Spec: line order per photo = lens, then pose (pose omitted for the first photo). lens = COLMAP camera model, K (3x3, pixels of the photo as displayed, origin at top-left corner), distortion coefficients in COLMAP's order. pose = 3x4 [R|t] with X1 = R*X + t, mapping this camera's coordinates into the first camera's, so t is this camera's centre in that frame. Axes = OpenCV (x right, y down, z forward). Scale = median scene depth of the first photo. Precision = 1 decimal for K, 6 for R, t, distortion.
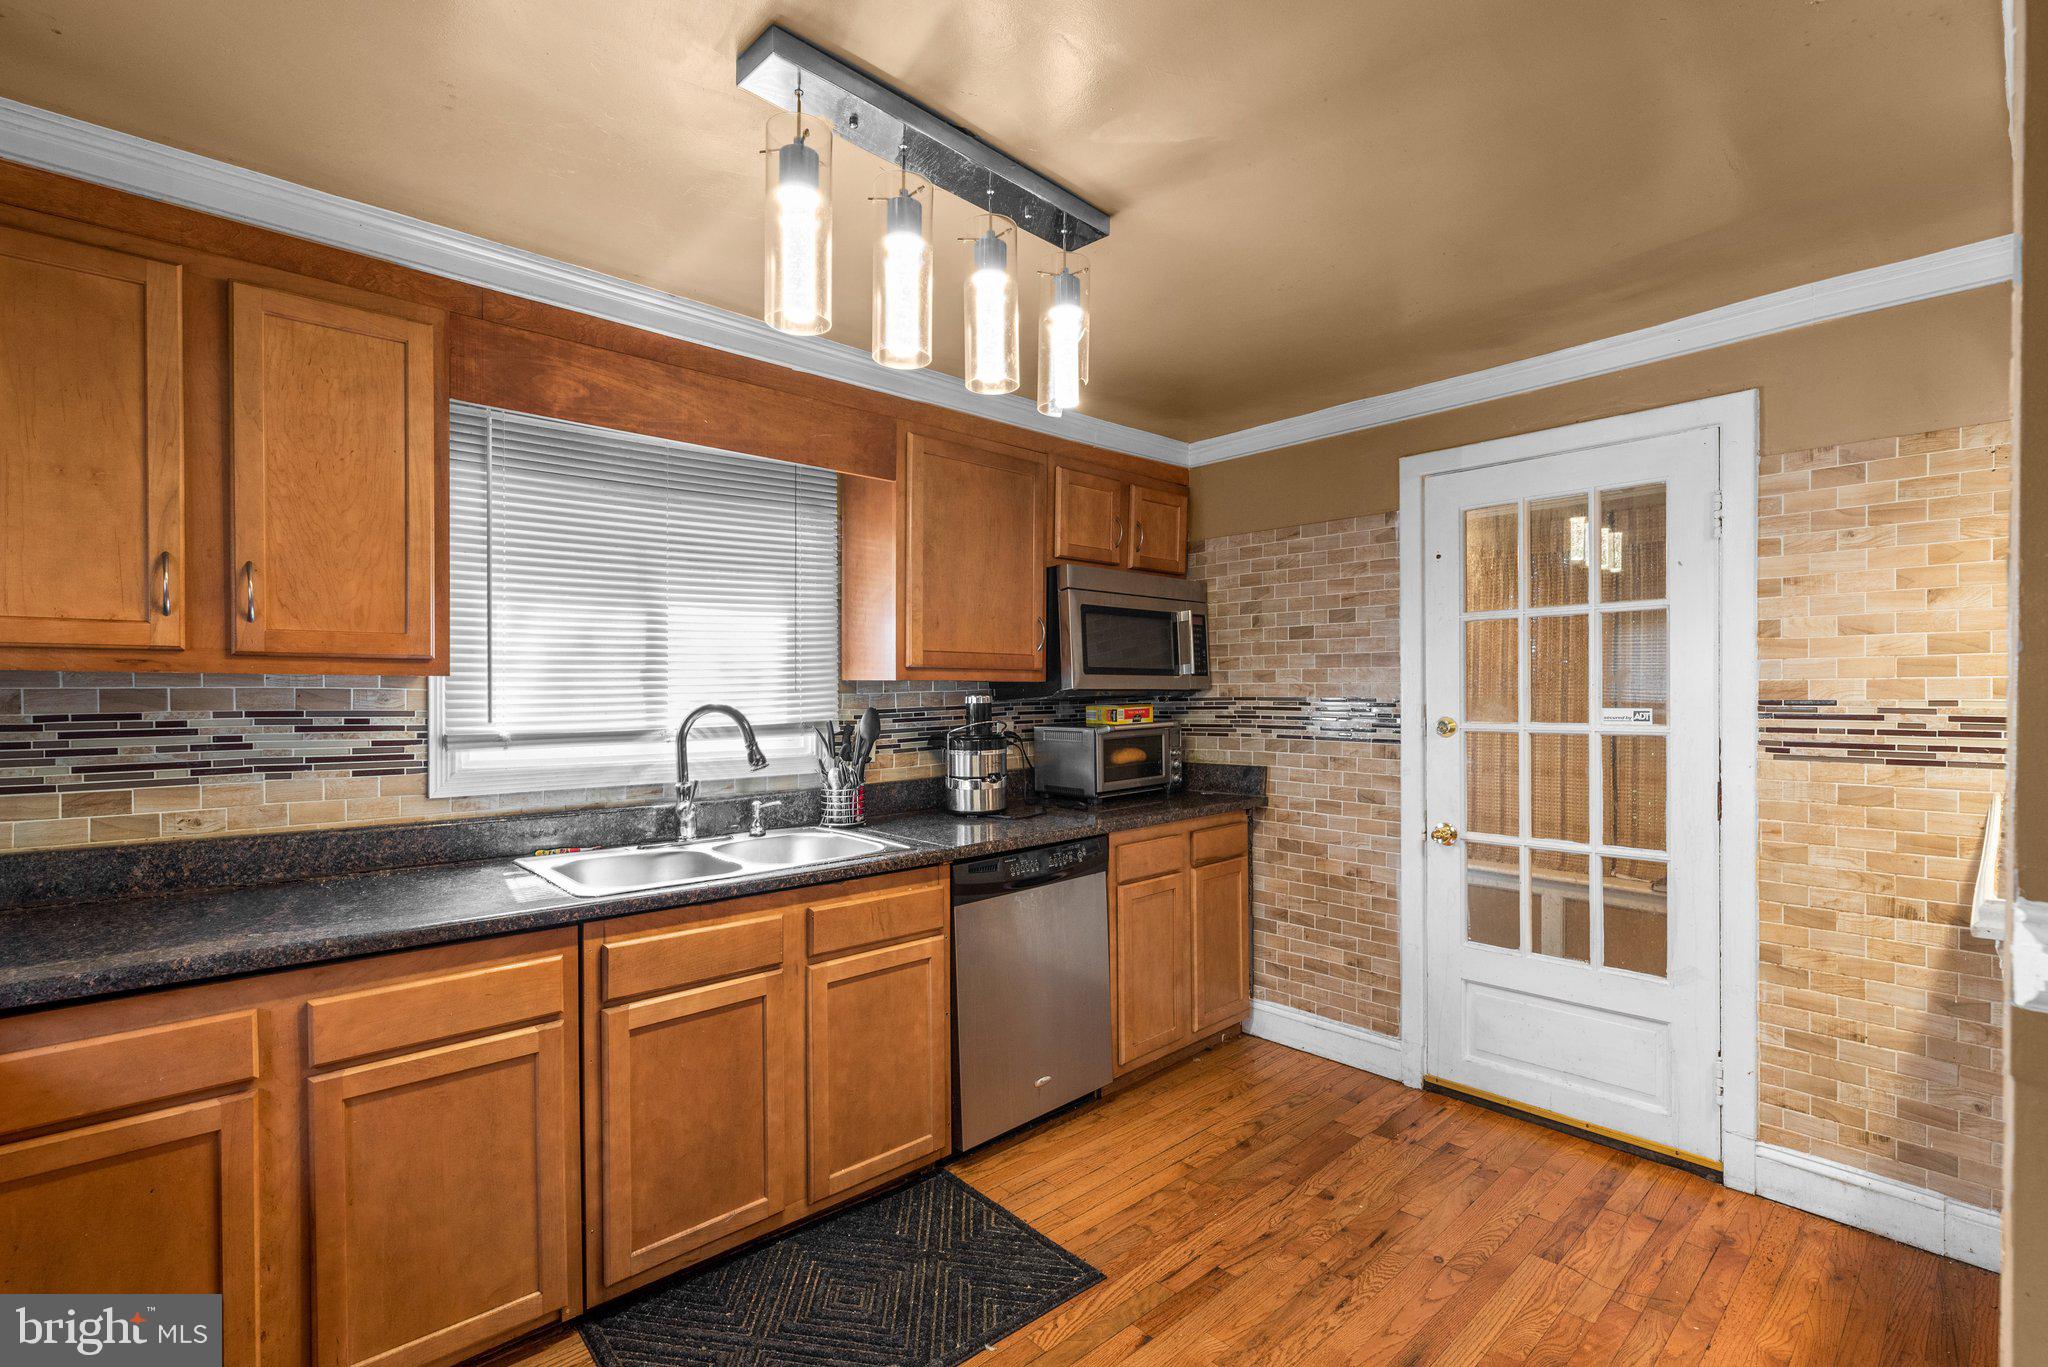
lens RADIAL K [[916.7, 0, 1028.5], [0, 916.7, 695.4], [0, 0, 1]] dist [0.001542, -0.000307]
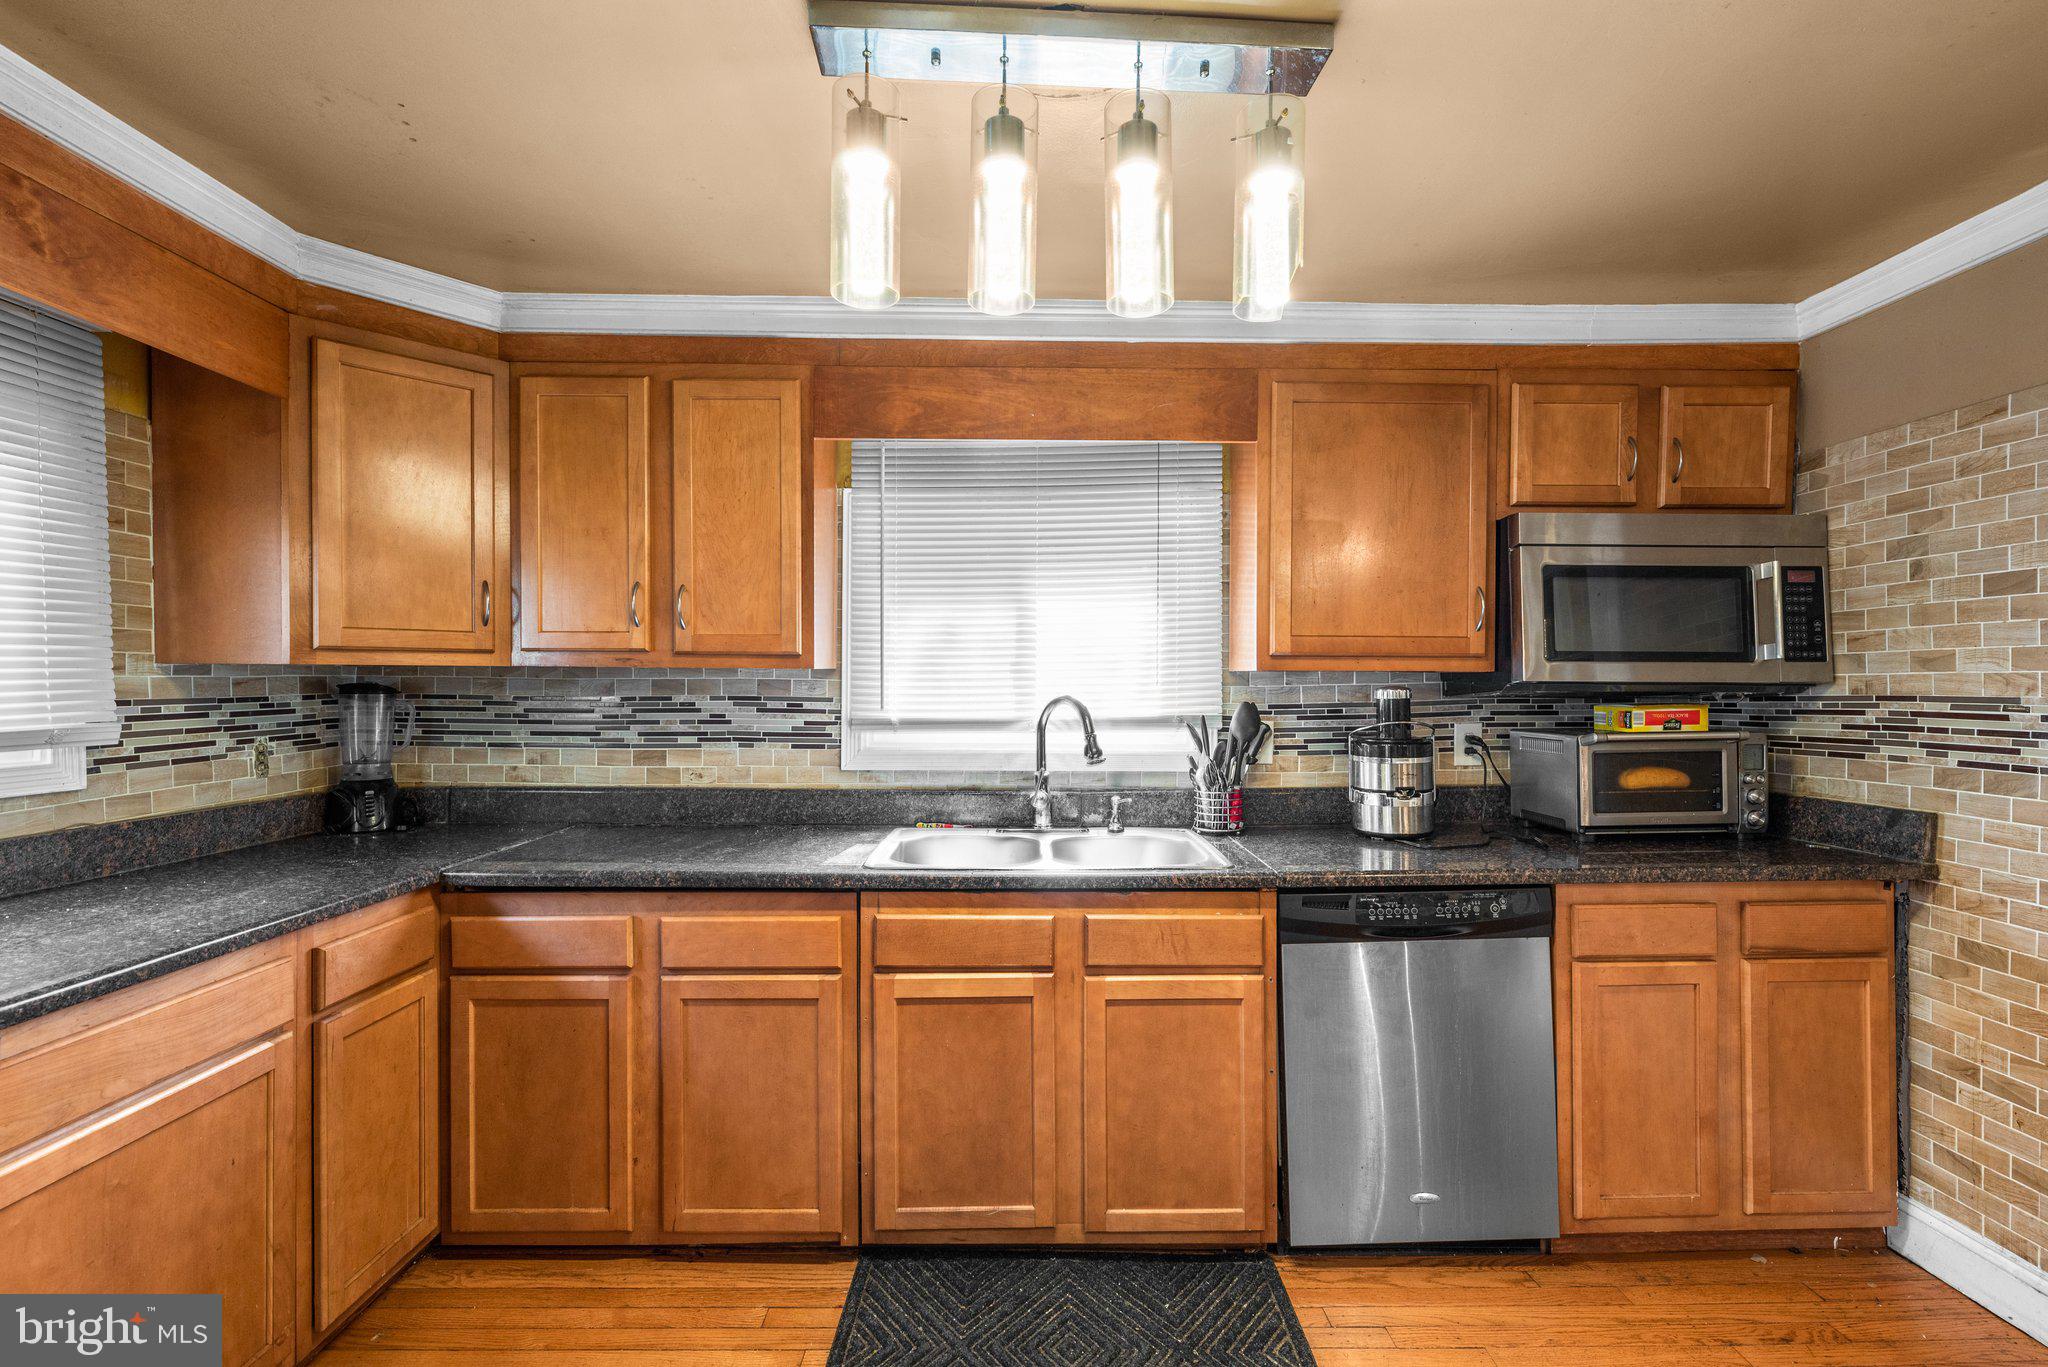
lens RADIAL K [[916.7, 0, 1025.9], [0, 916.7, 684.0], [0, 0, 1]] dist [0.001542, -0.000307]
pose [[0.746712, 0.003750, -0.665137, 0.278155], [-0.007452, 0.999969, -0.002729, 0.000054], [0.665105, 0.006995, 0.746717, 0.215304]]
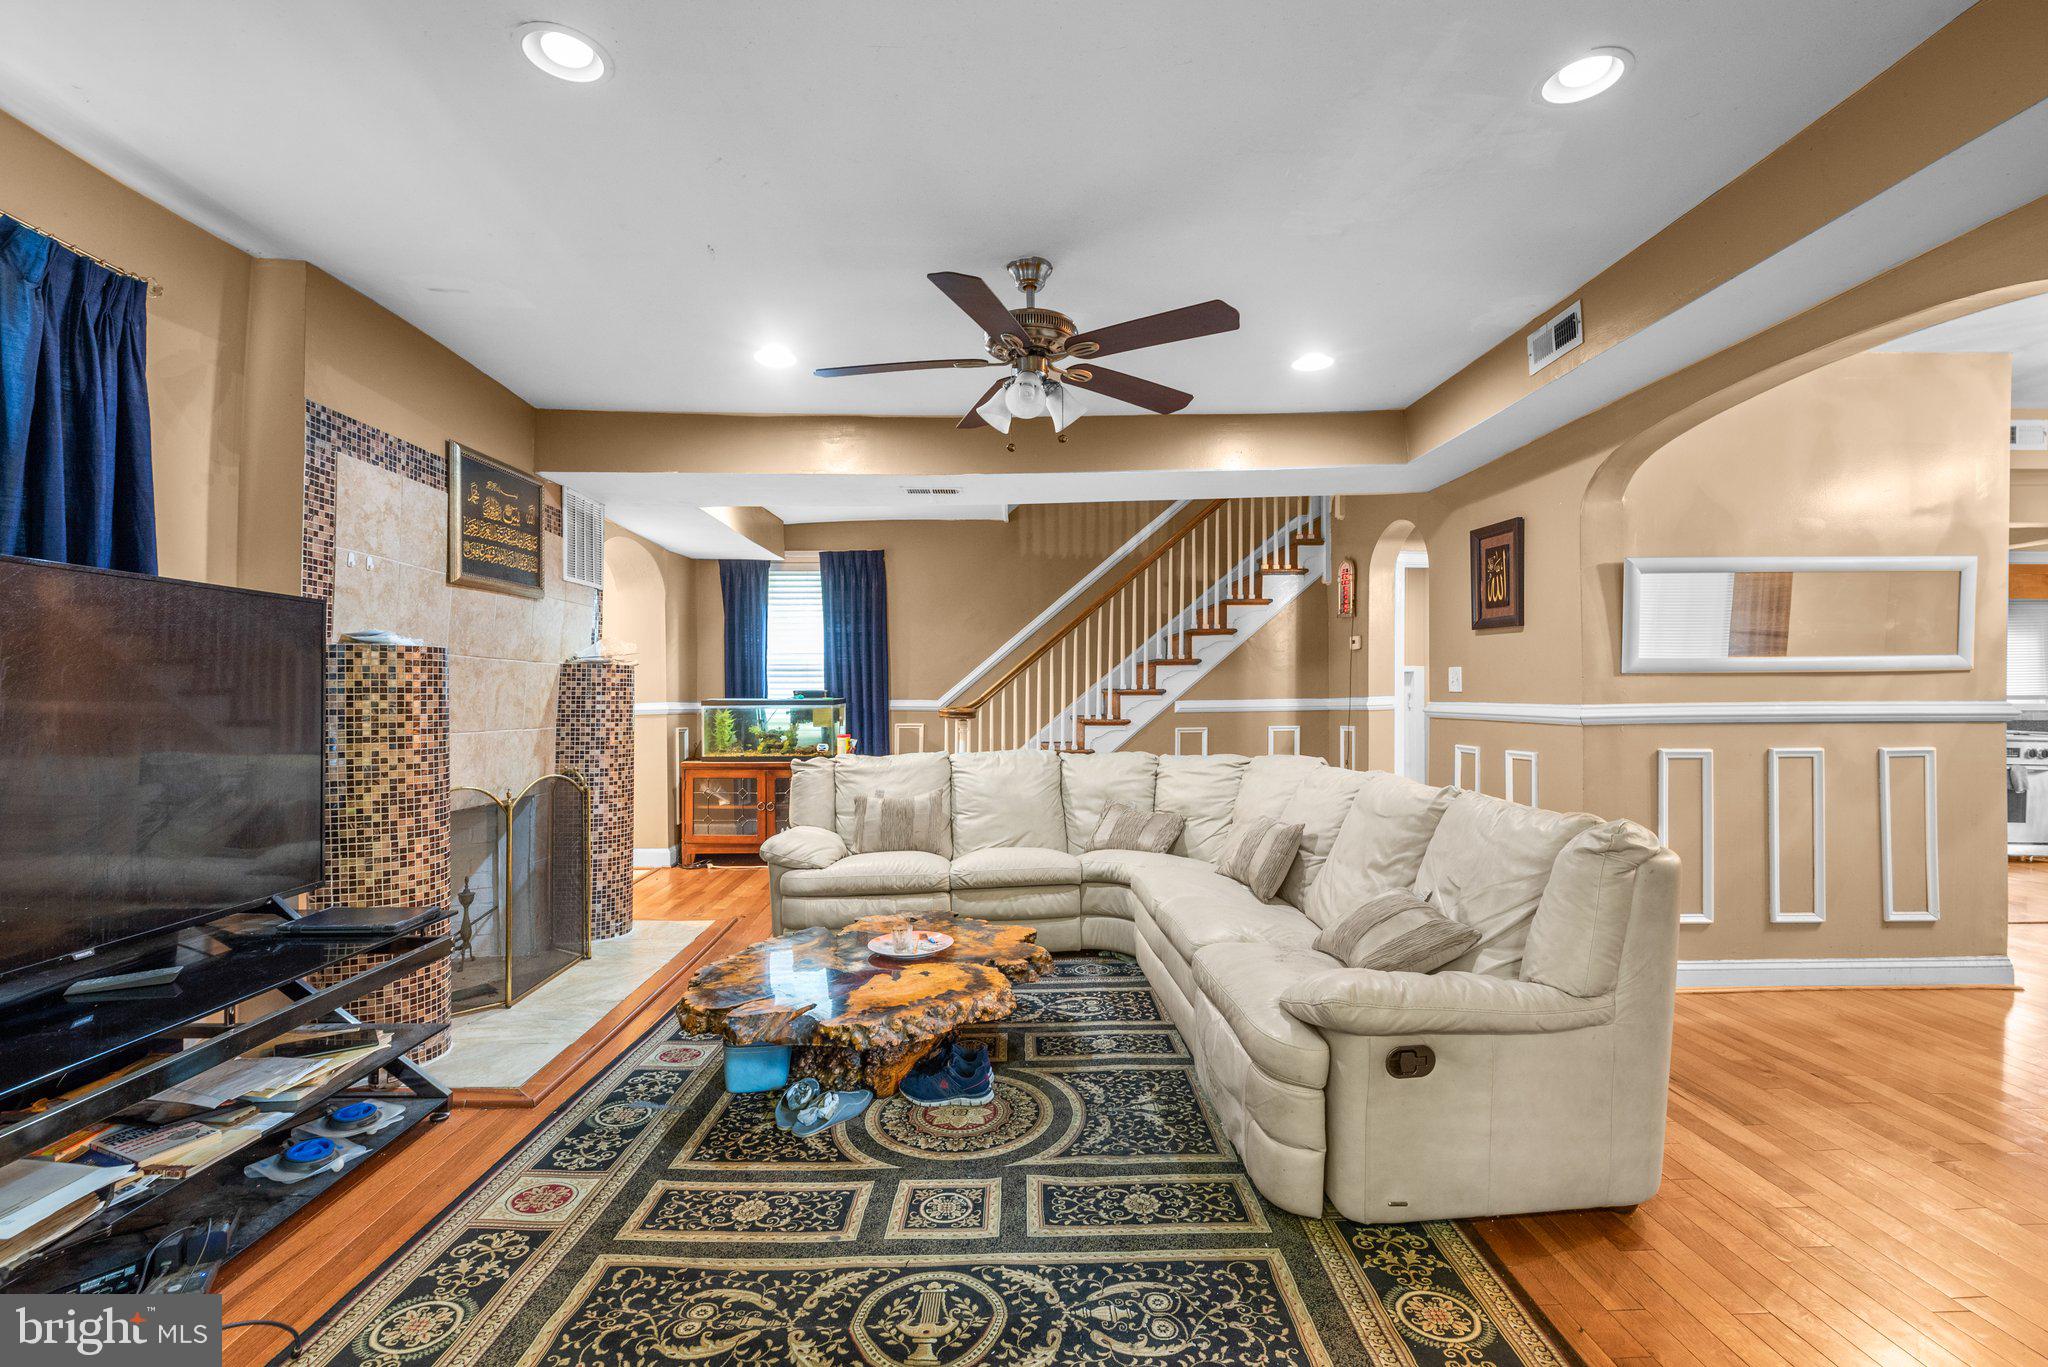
lens RADIAL K [[916.7, 0, 1047.6], [0, 916.7, 696.3], [0, 0, 1]] dist [0.001542, -0.000307]
pose [[-0.633915, 0.000511, -0.773402, 3.386751], [-0.004557, 0.999980, 0.004396, 0.042820], [0.773389, 0.006311, -0.633900, -0.337891]]
